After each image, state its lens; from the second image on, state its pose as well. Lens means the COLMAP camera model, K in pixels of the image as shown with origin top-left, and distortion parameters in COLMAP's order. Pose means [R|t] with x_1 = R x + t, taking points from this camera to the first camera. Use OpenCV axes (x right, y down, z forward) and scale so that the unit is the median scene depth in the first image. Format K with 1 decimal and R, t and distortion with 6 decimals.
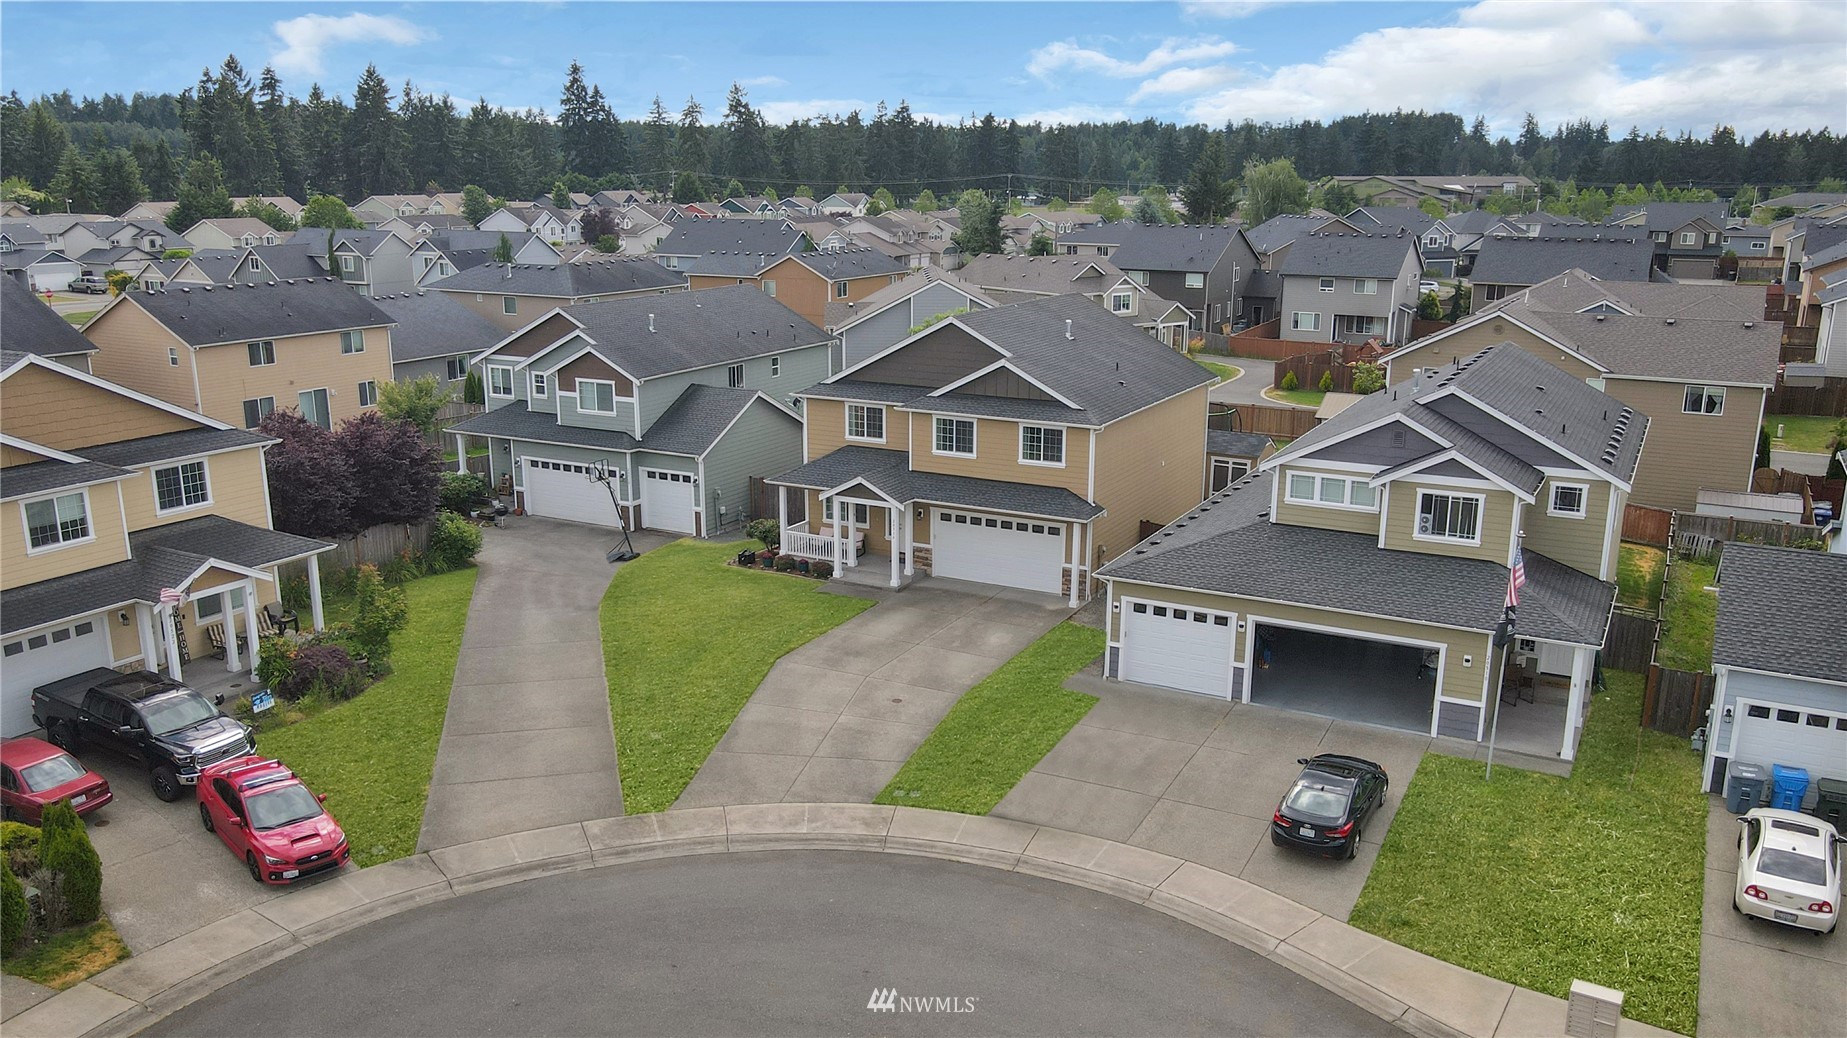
lens RADIAL K [[1374.8, 0, 923.5], [0, 1374.8, 519.0], [0, 0, 1]] dist [0.030548, 0.000703]
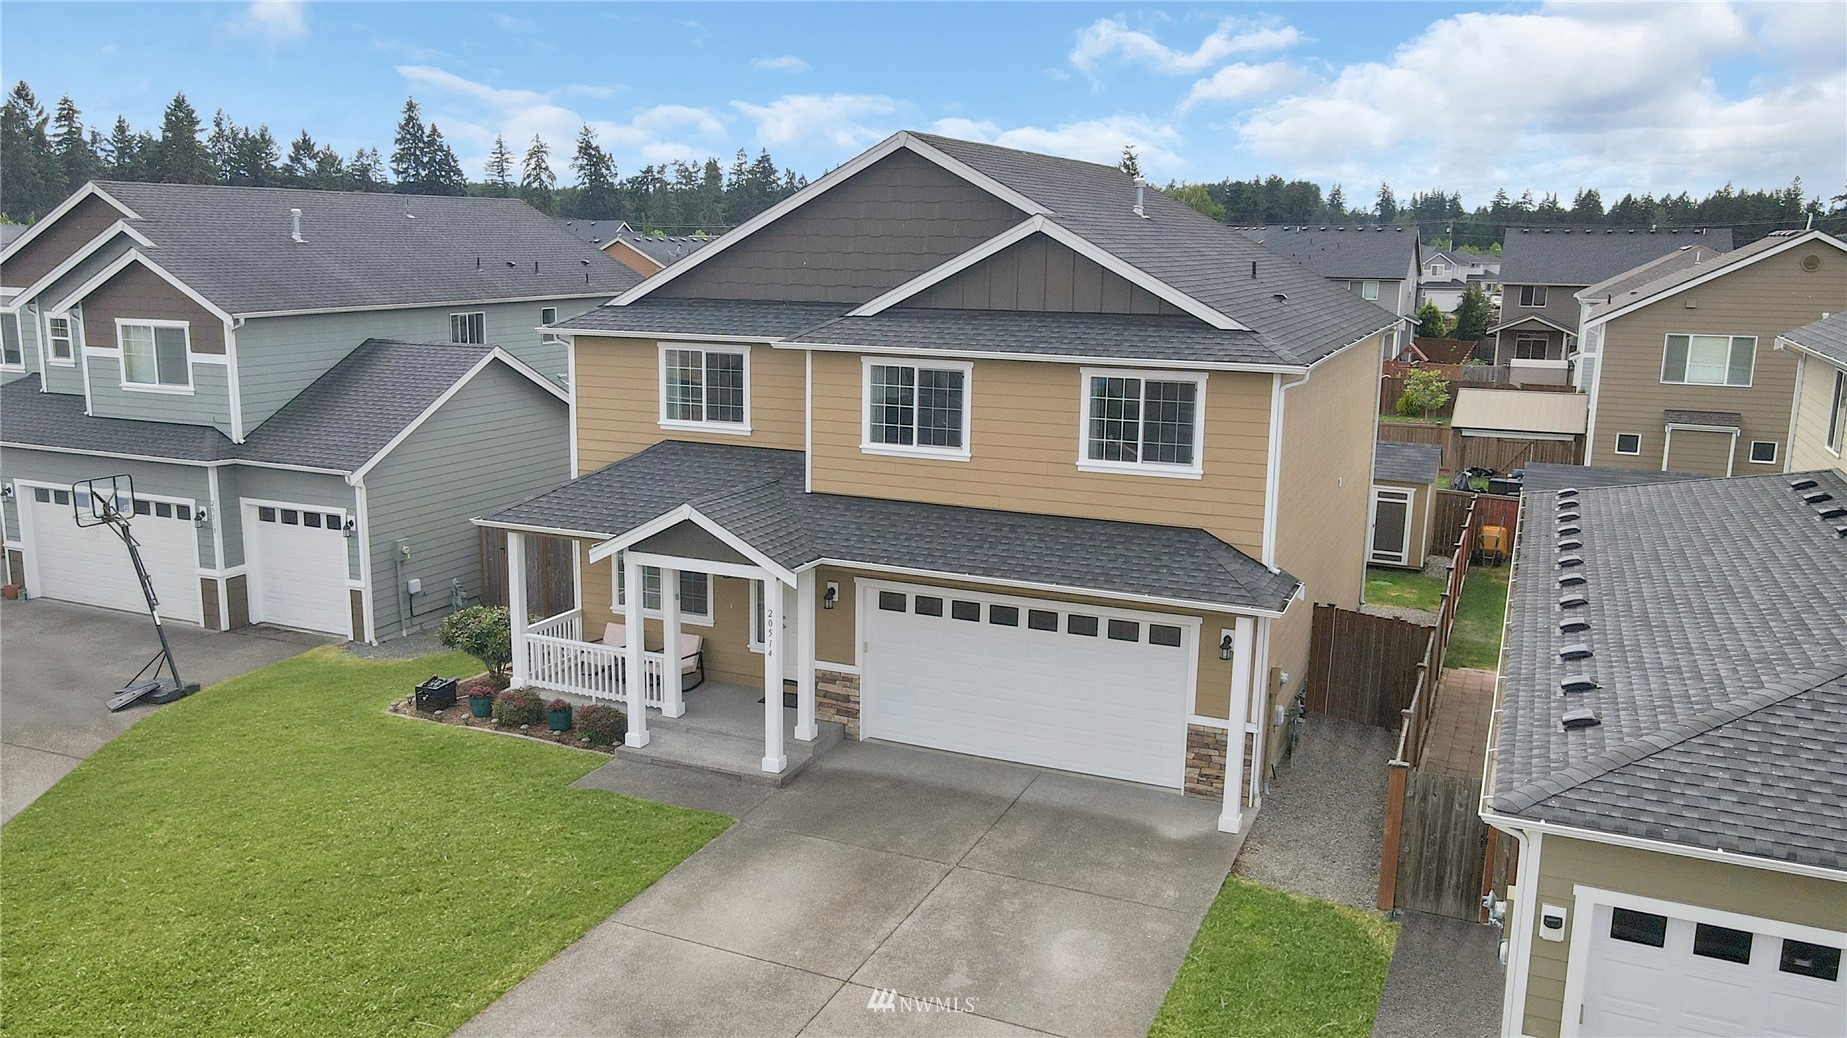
lens RADIAL K [[1413.5, 0, 863.9], [0, 1413.5, 519.7], [0, 0, 1]] dist [0.028672, 0.001851]
pose [[0.998467, -0.003229, 0.055259, -0.016072], [0.005852, 0.998860, -0.047380, -0.005690], [-0.055043, 0.047630, 0.997347, 0.542233]]
